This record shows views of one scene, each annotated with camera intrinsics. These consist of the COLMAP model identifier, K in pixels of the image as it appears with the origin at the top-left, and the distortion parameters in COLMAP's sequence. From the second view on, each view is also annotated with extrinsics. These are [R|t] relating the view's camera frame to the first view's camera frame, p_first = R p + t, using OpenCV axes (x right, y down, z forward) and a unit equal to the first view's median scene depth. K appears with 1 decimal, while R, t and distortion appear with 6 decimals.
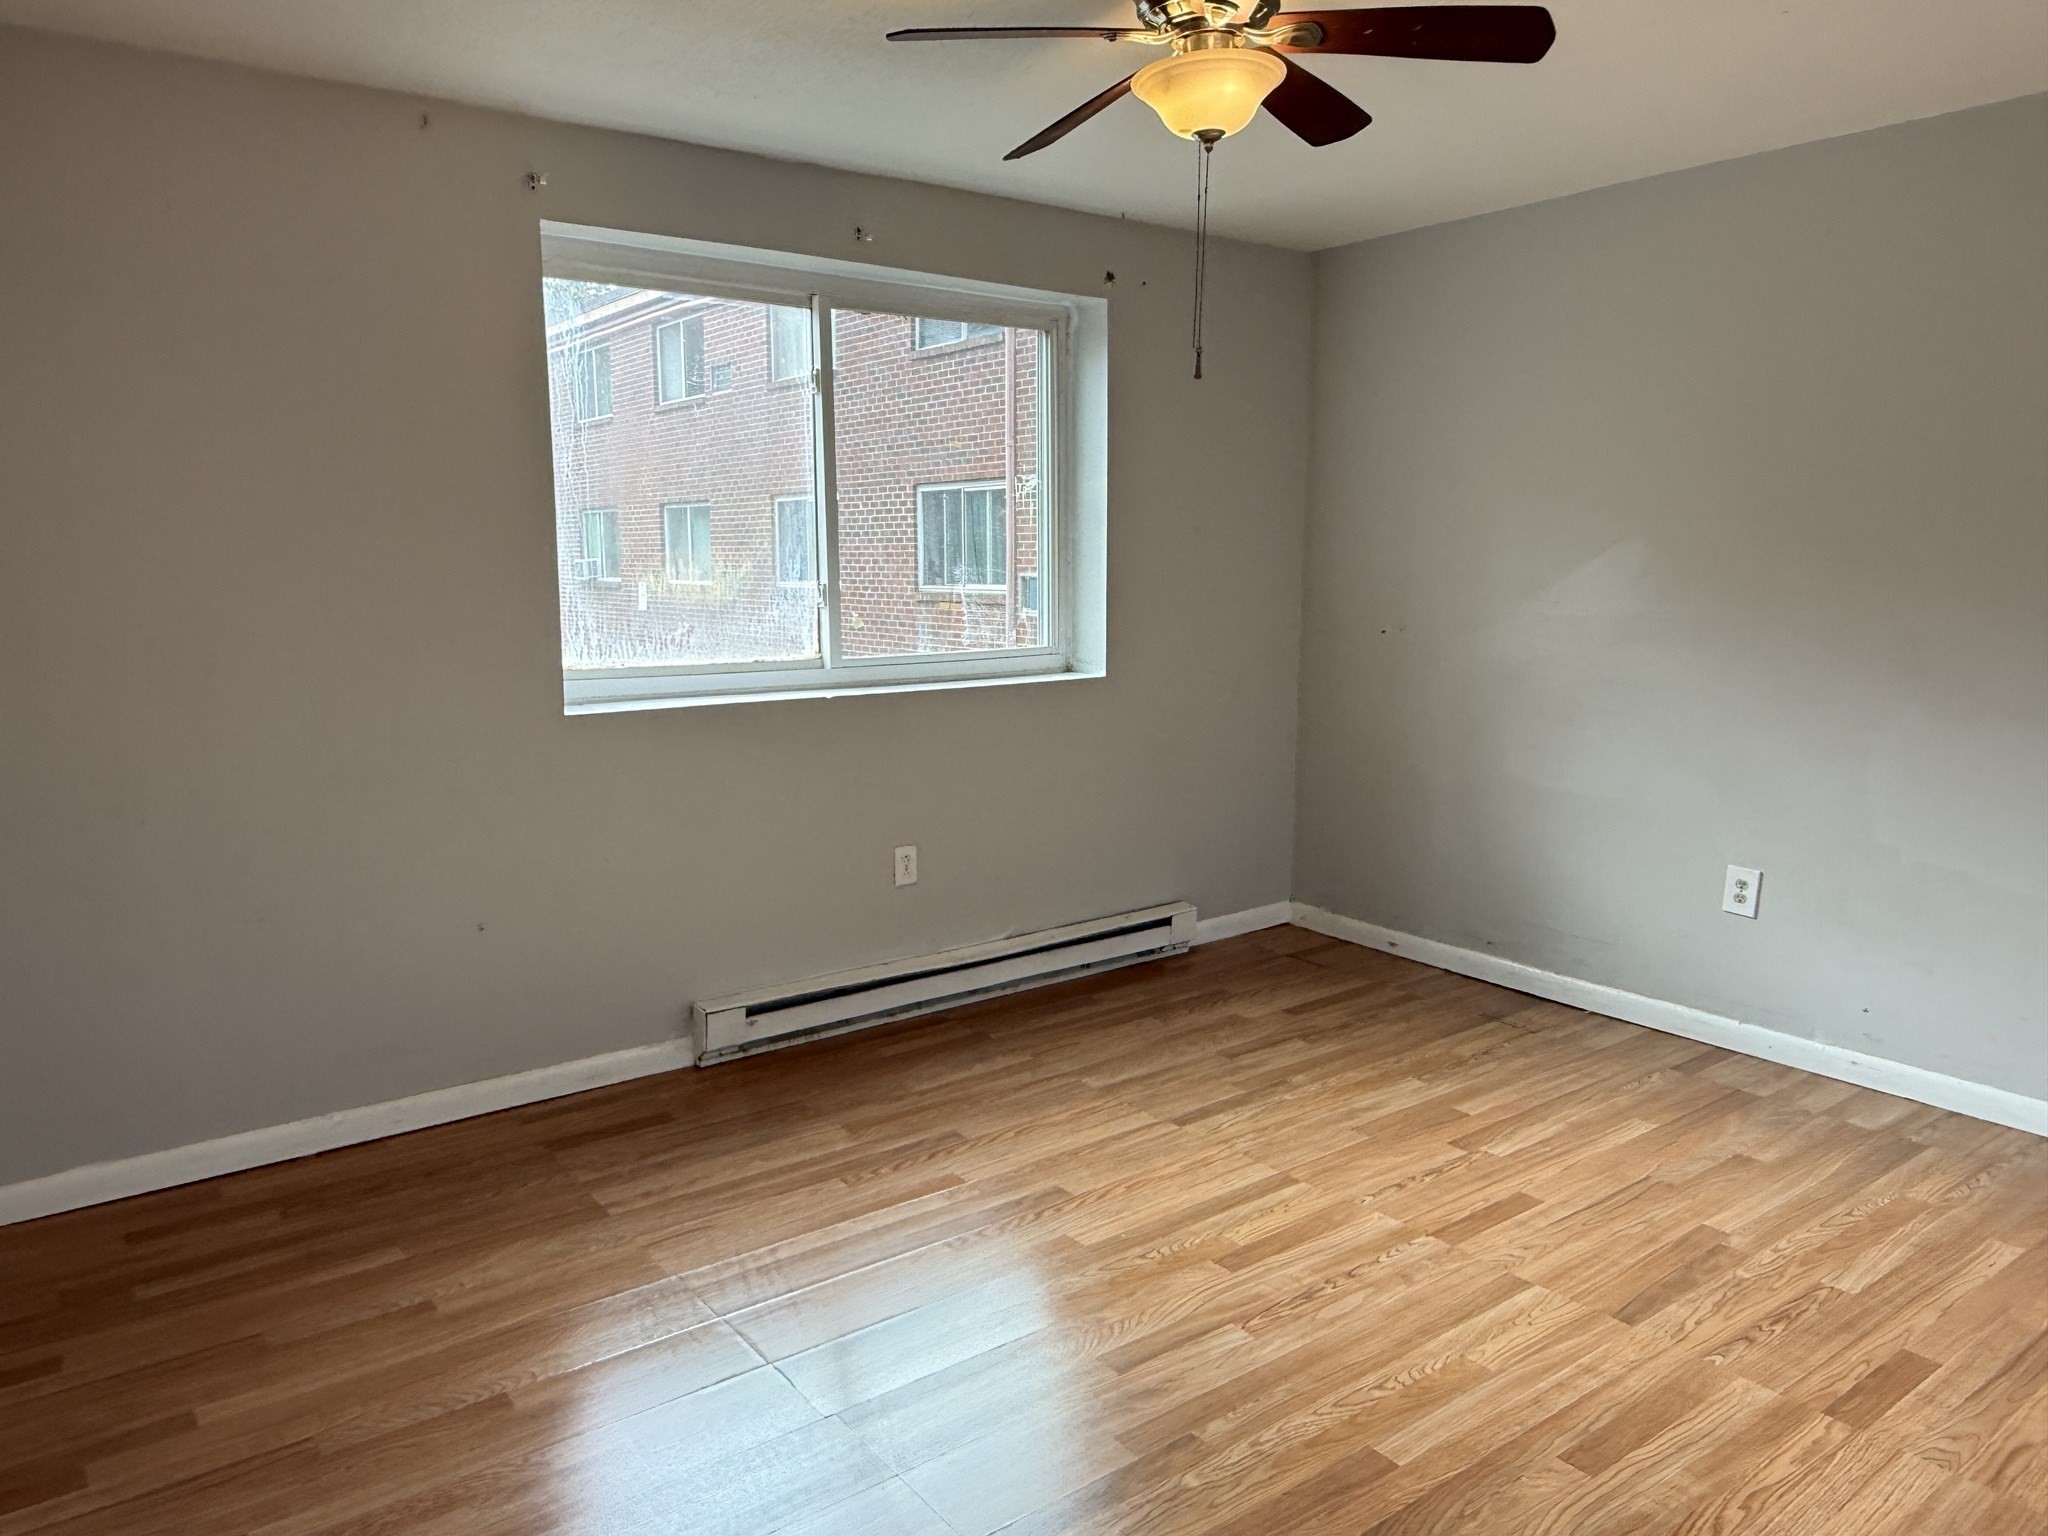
lens RADIAL K [[1411.4, 0, 1003.5], [0, 1411.4, 789.6], [0, 0, 1]] dist [-0.003781, 0.000073]
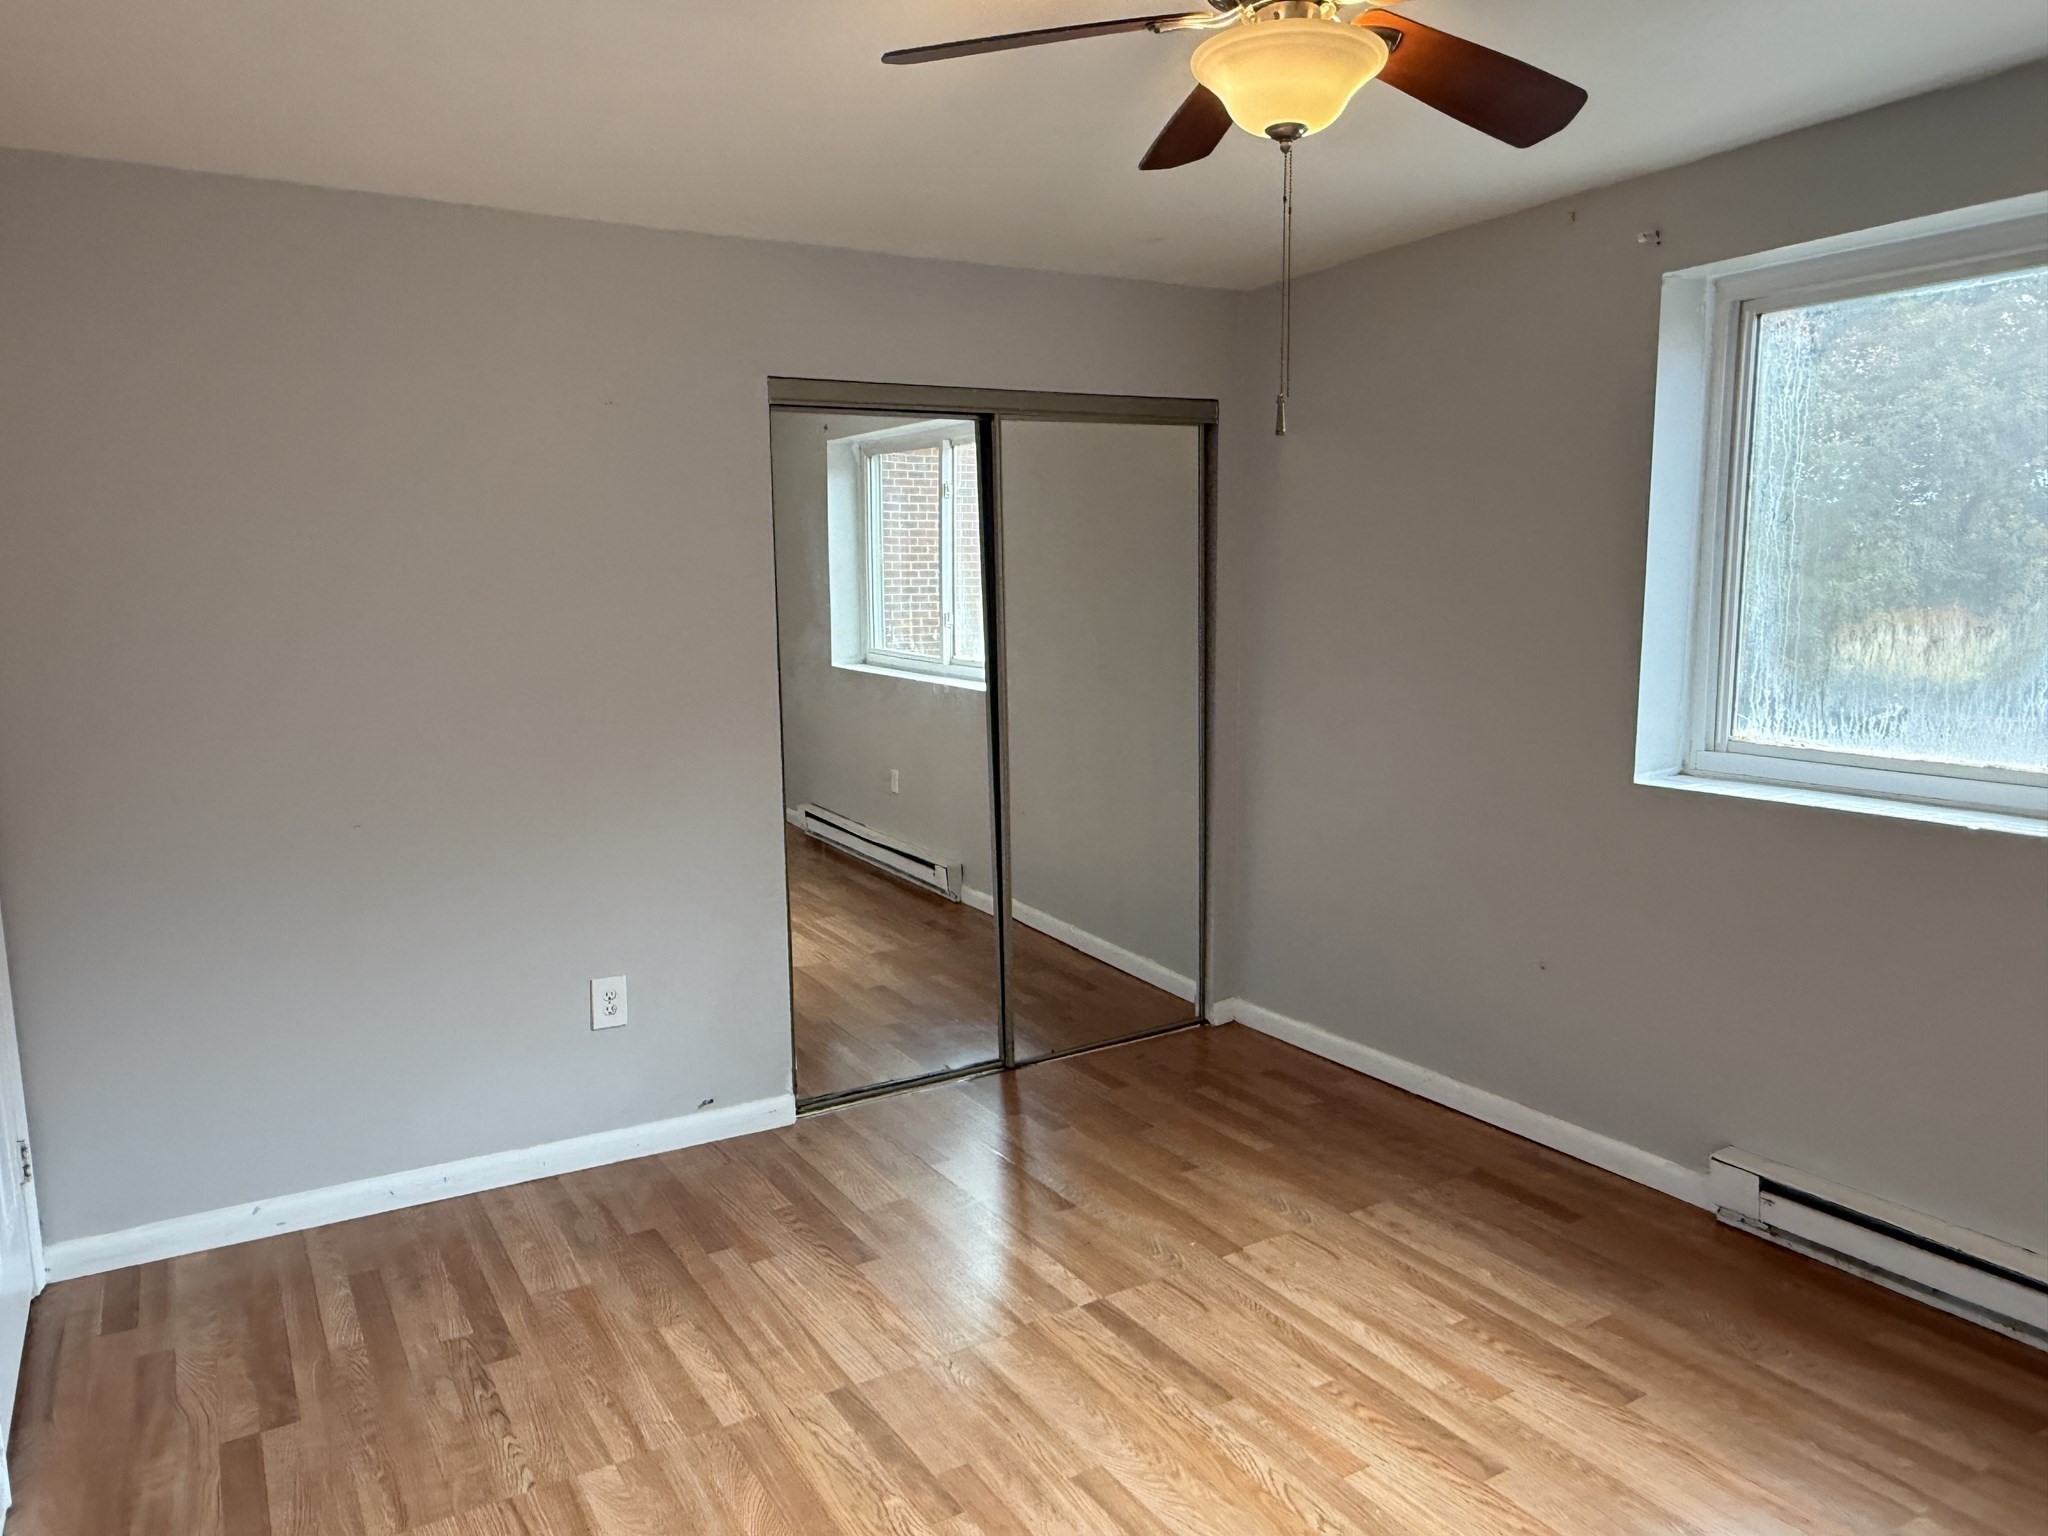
lens RADIAL K [[1402.9, 0, 1024.0], [0, 1402.9, 777.2], [0, 0, 1]] dist [-0.001972, 0.003592]
pose [[-0.095562, 0.140101, -0.985515, 0.725375], [-0.150009, 0.976712, 0.153395, -0.152505], [0.984055, 0.162495, -0.072320, 0.712528]]
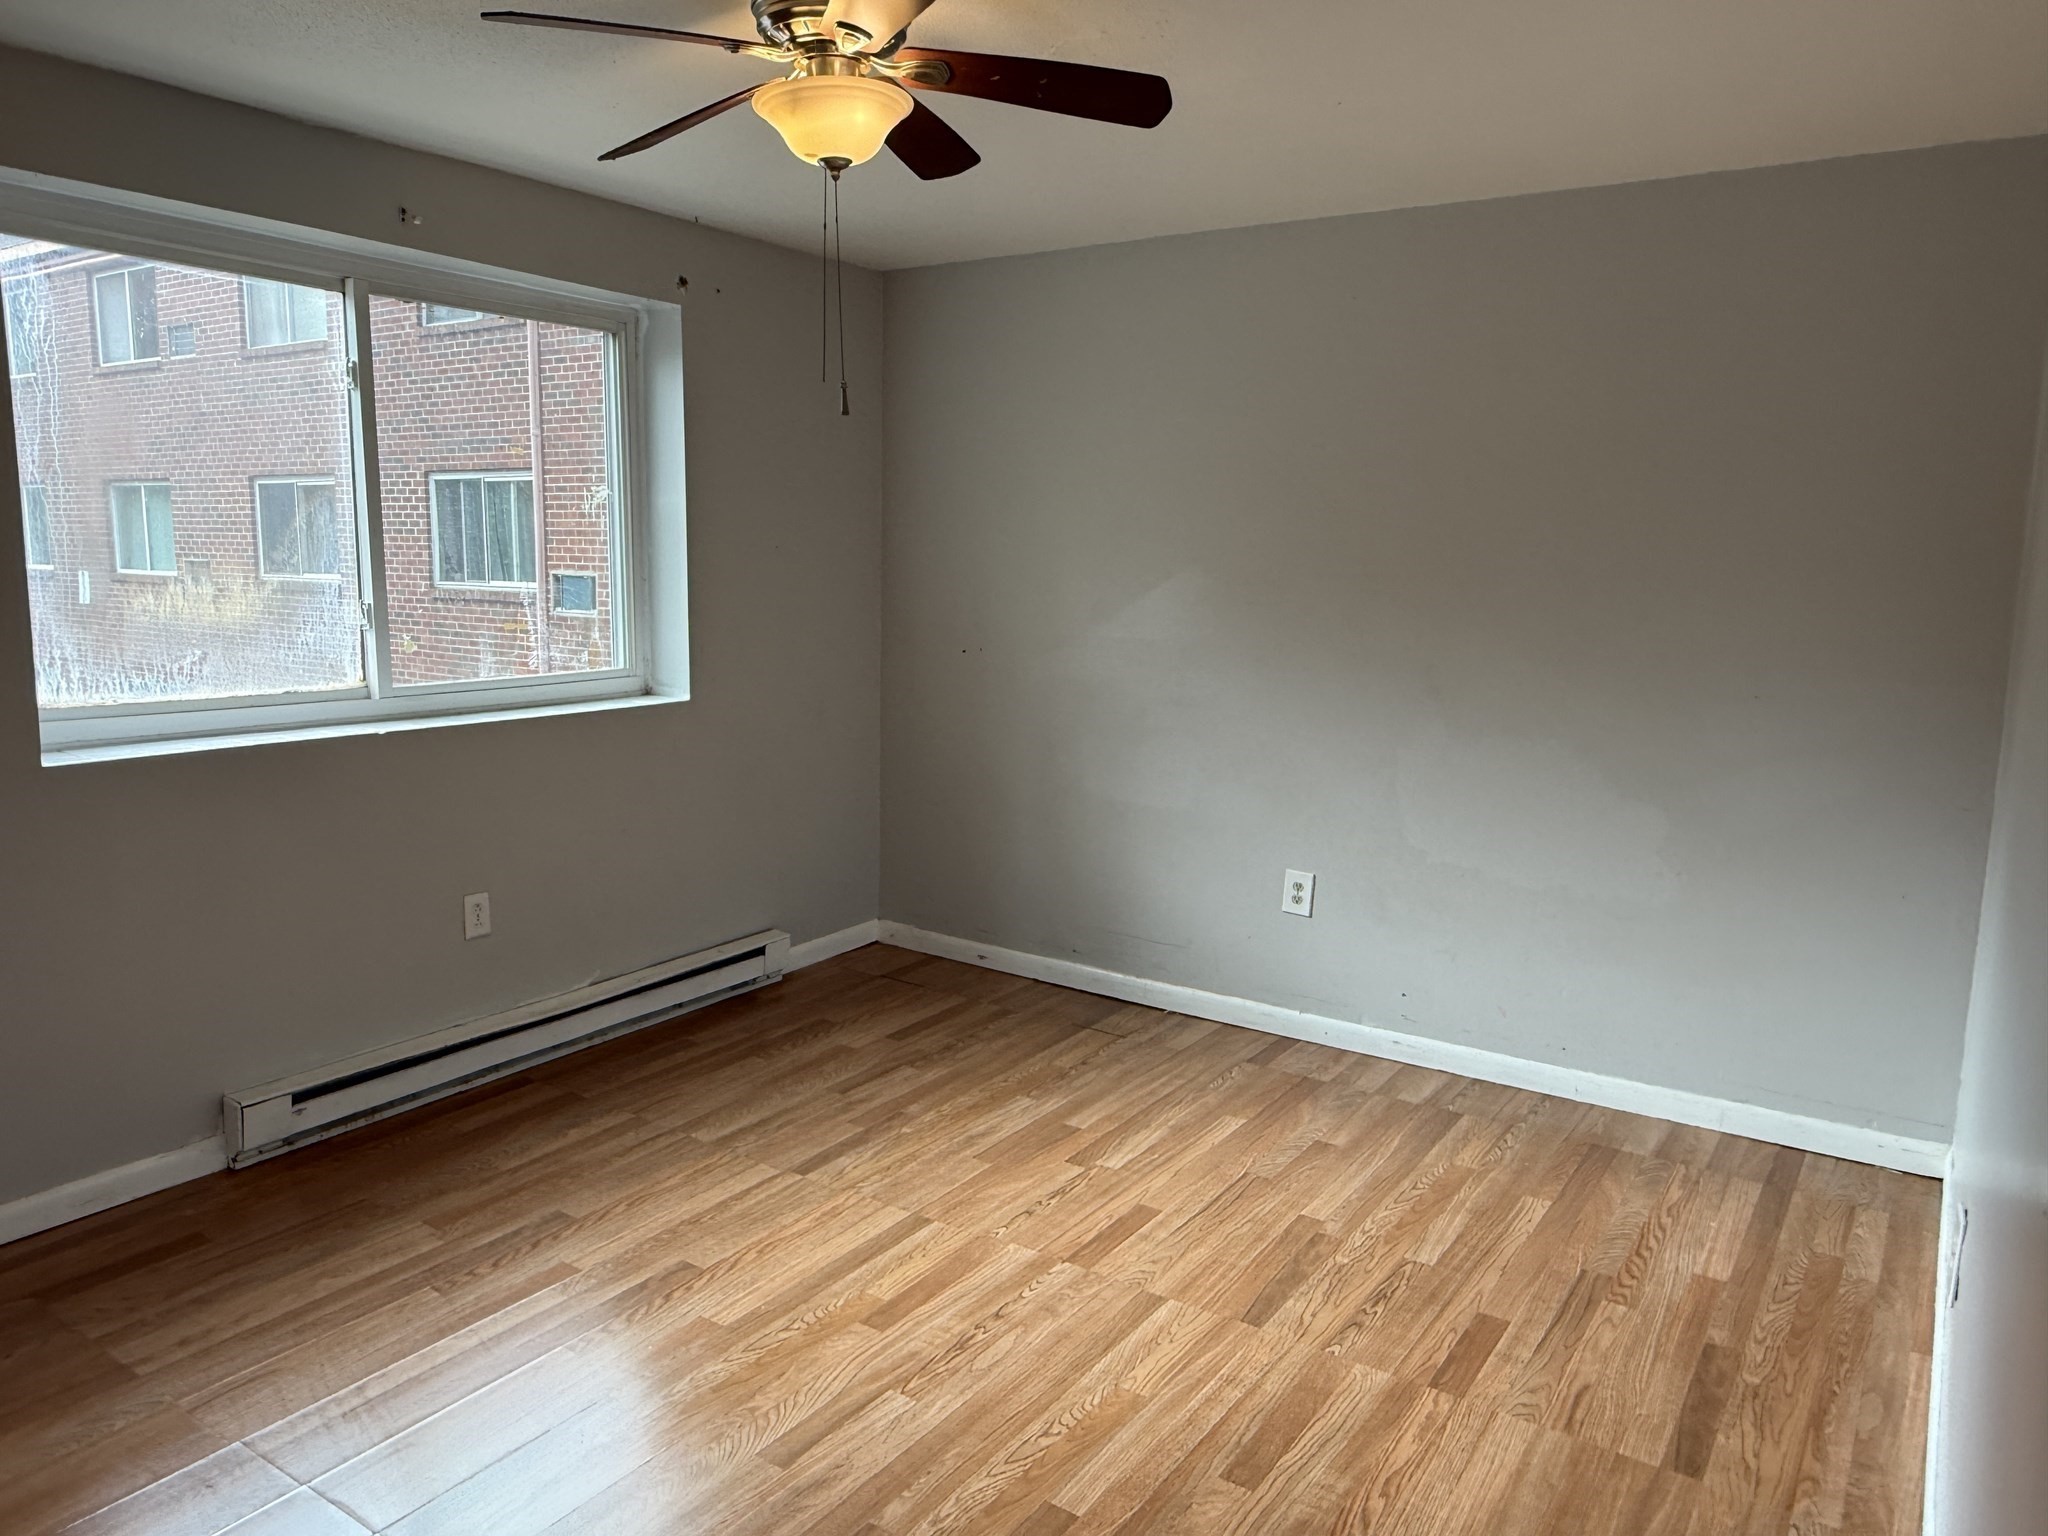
lens RADIAL K [[1415.8, 0, 1004.6], [0, 1415.8, 771.5], [0, 0, 1]] dist [-0.003092, 0.002177]
pose [[0.945668, -0.030876, 0.323664, -0.051501], [0.033283, 0.999444, -0.001902, -0.032326], [-0.323425, 0.012572, 0.946170, 0.040920]]
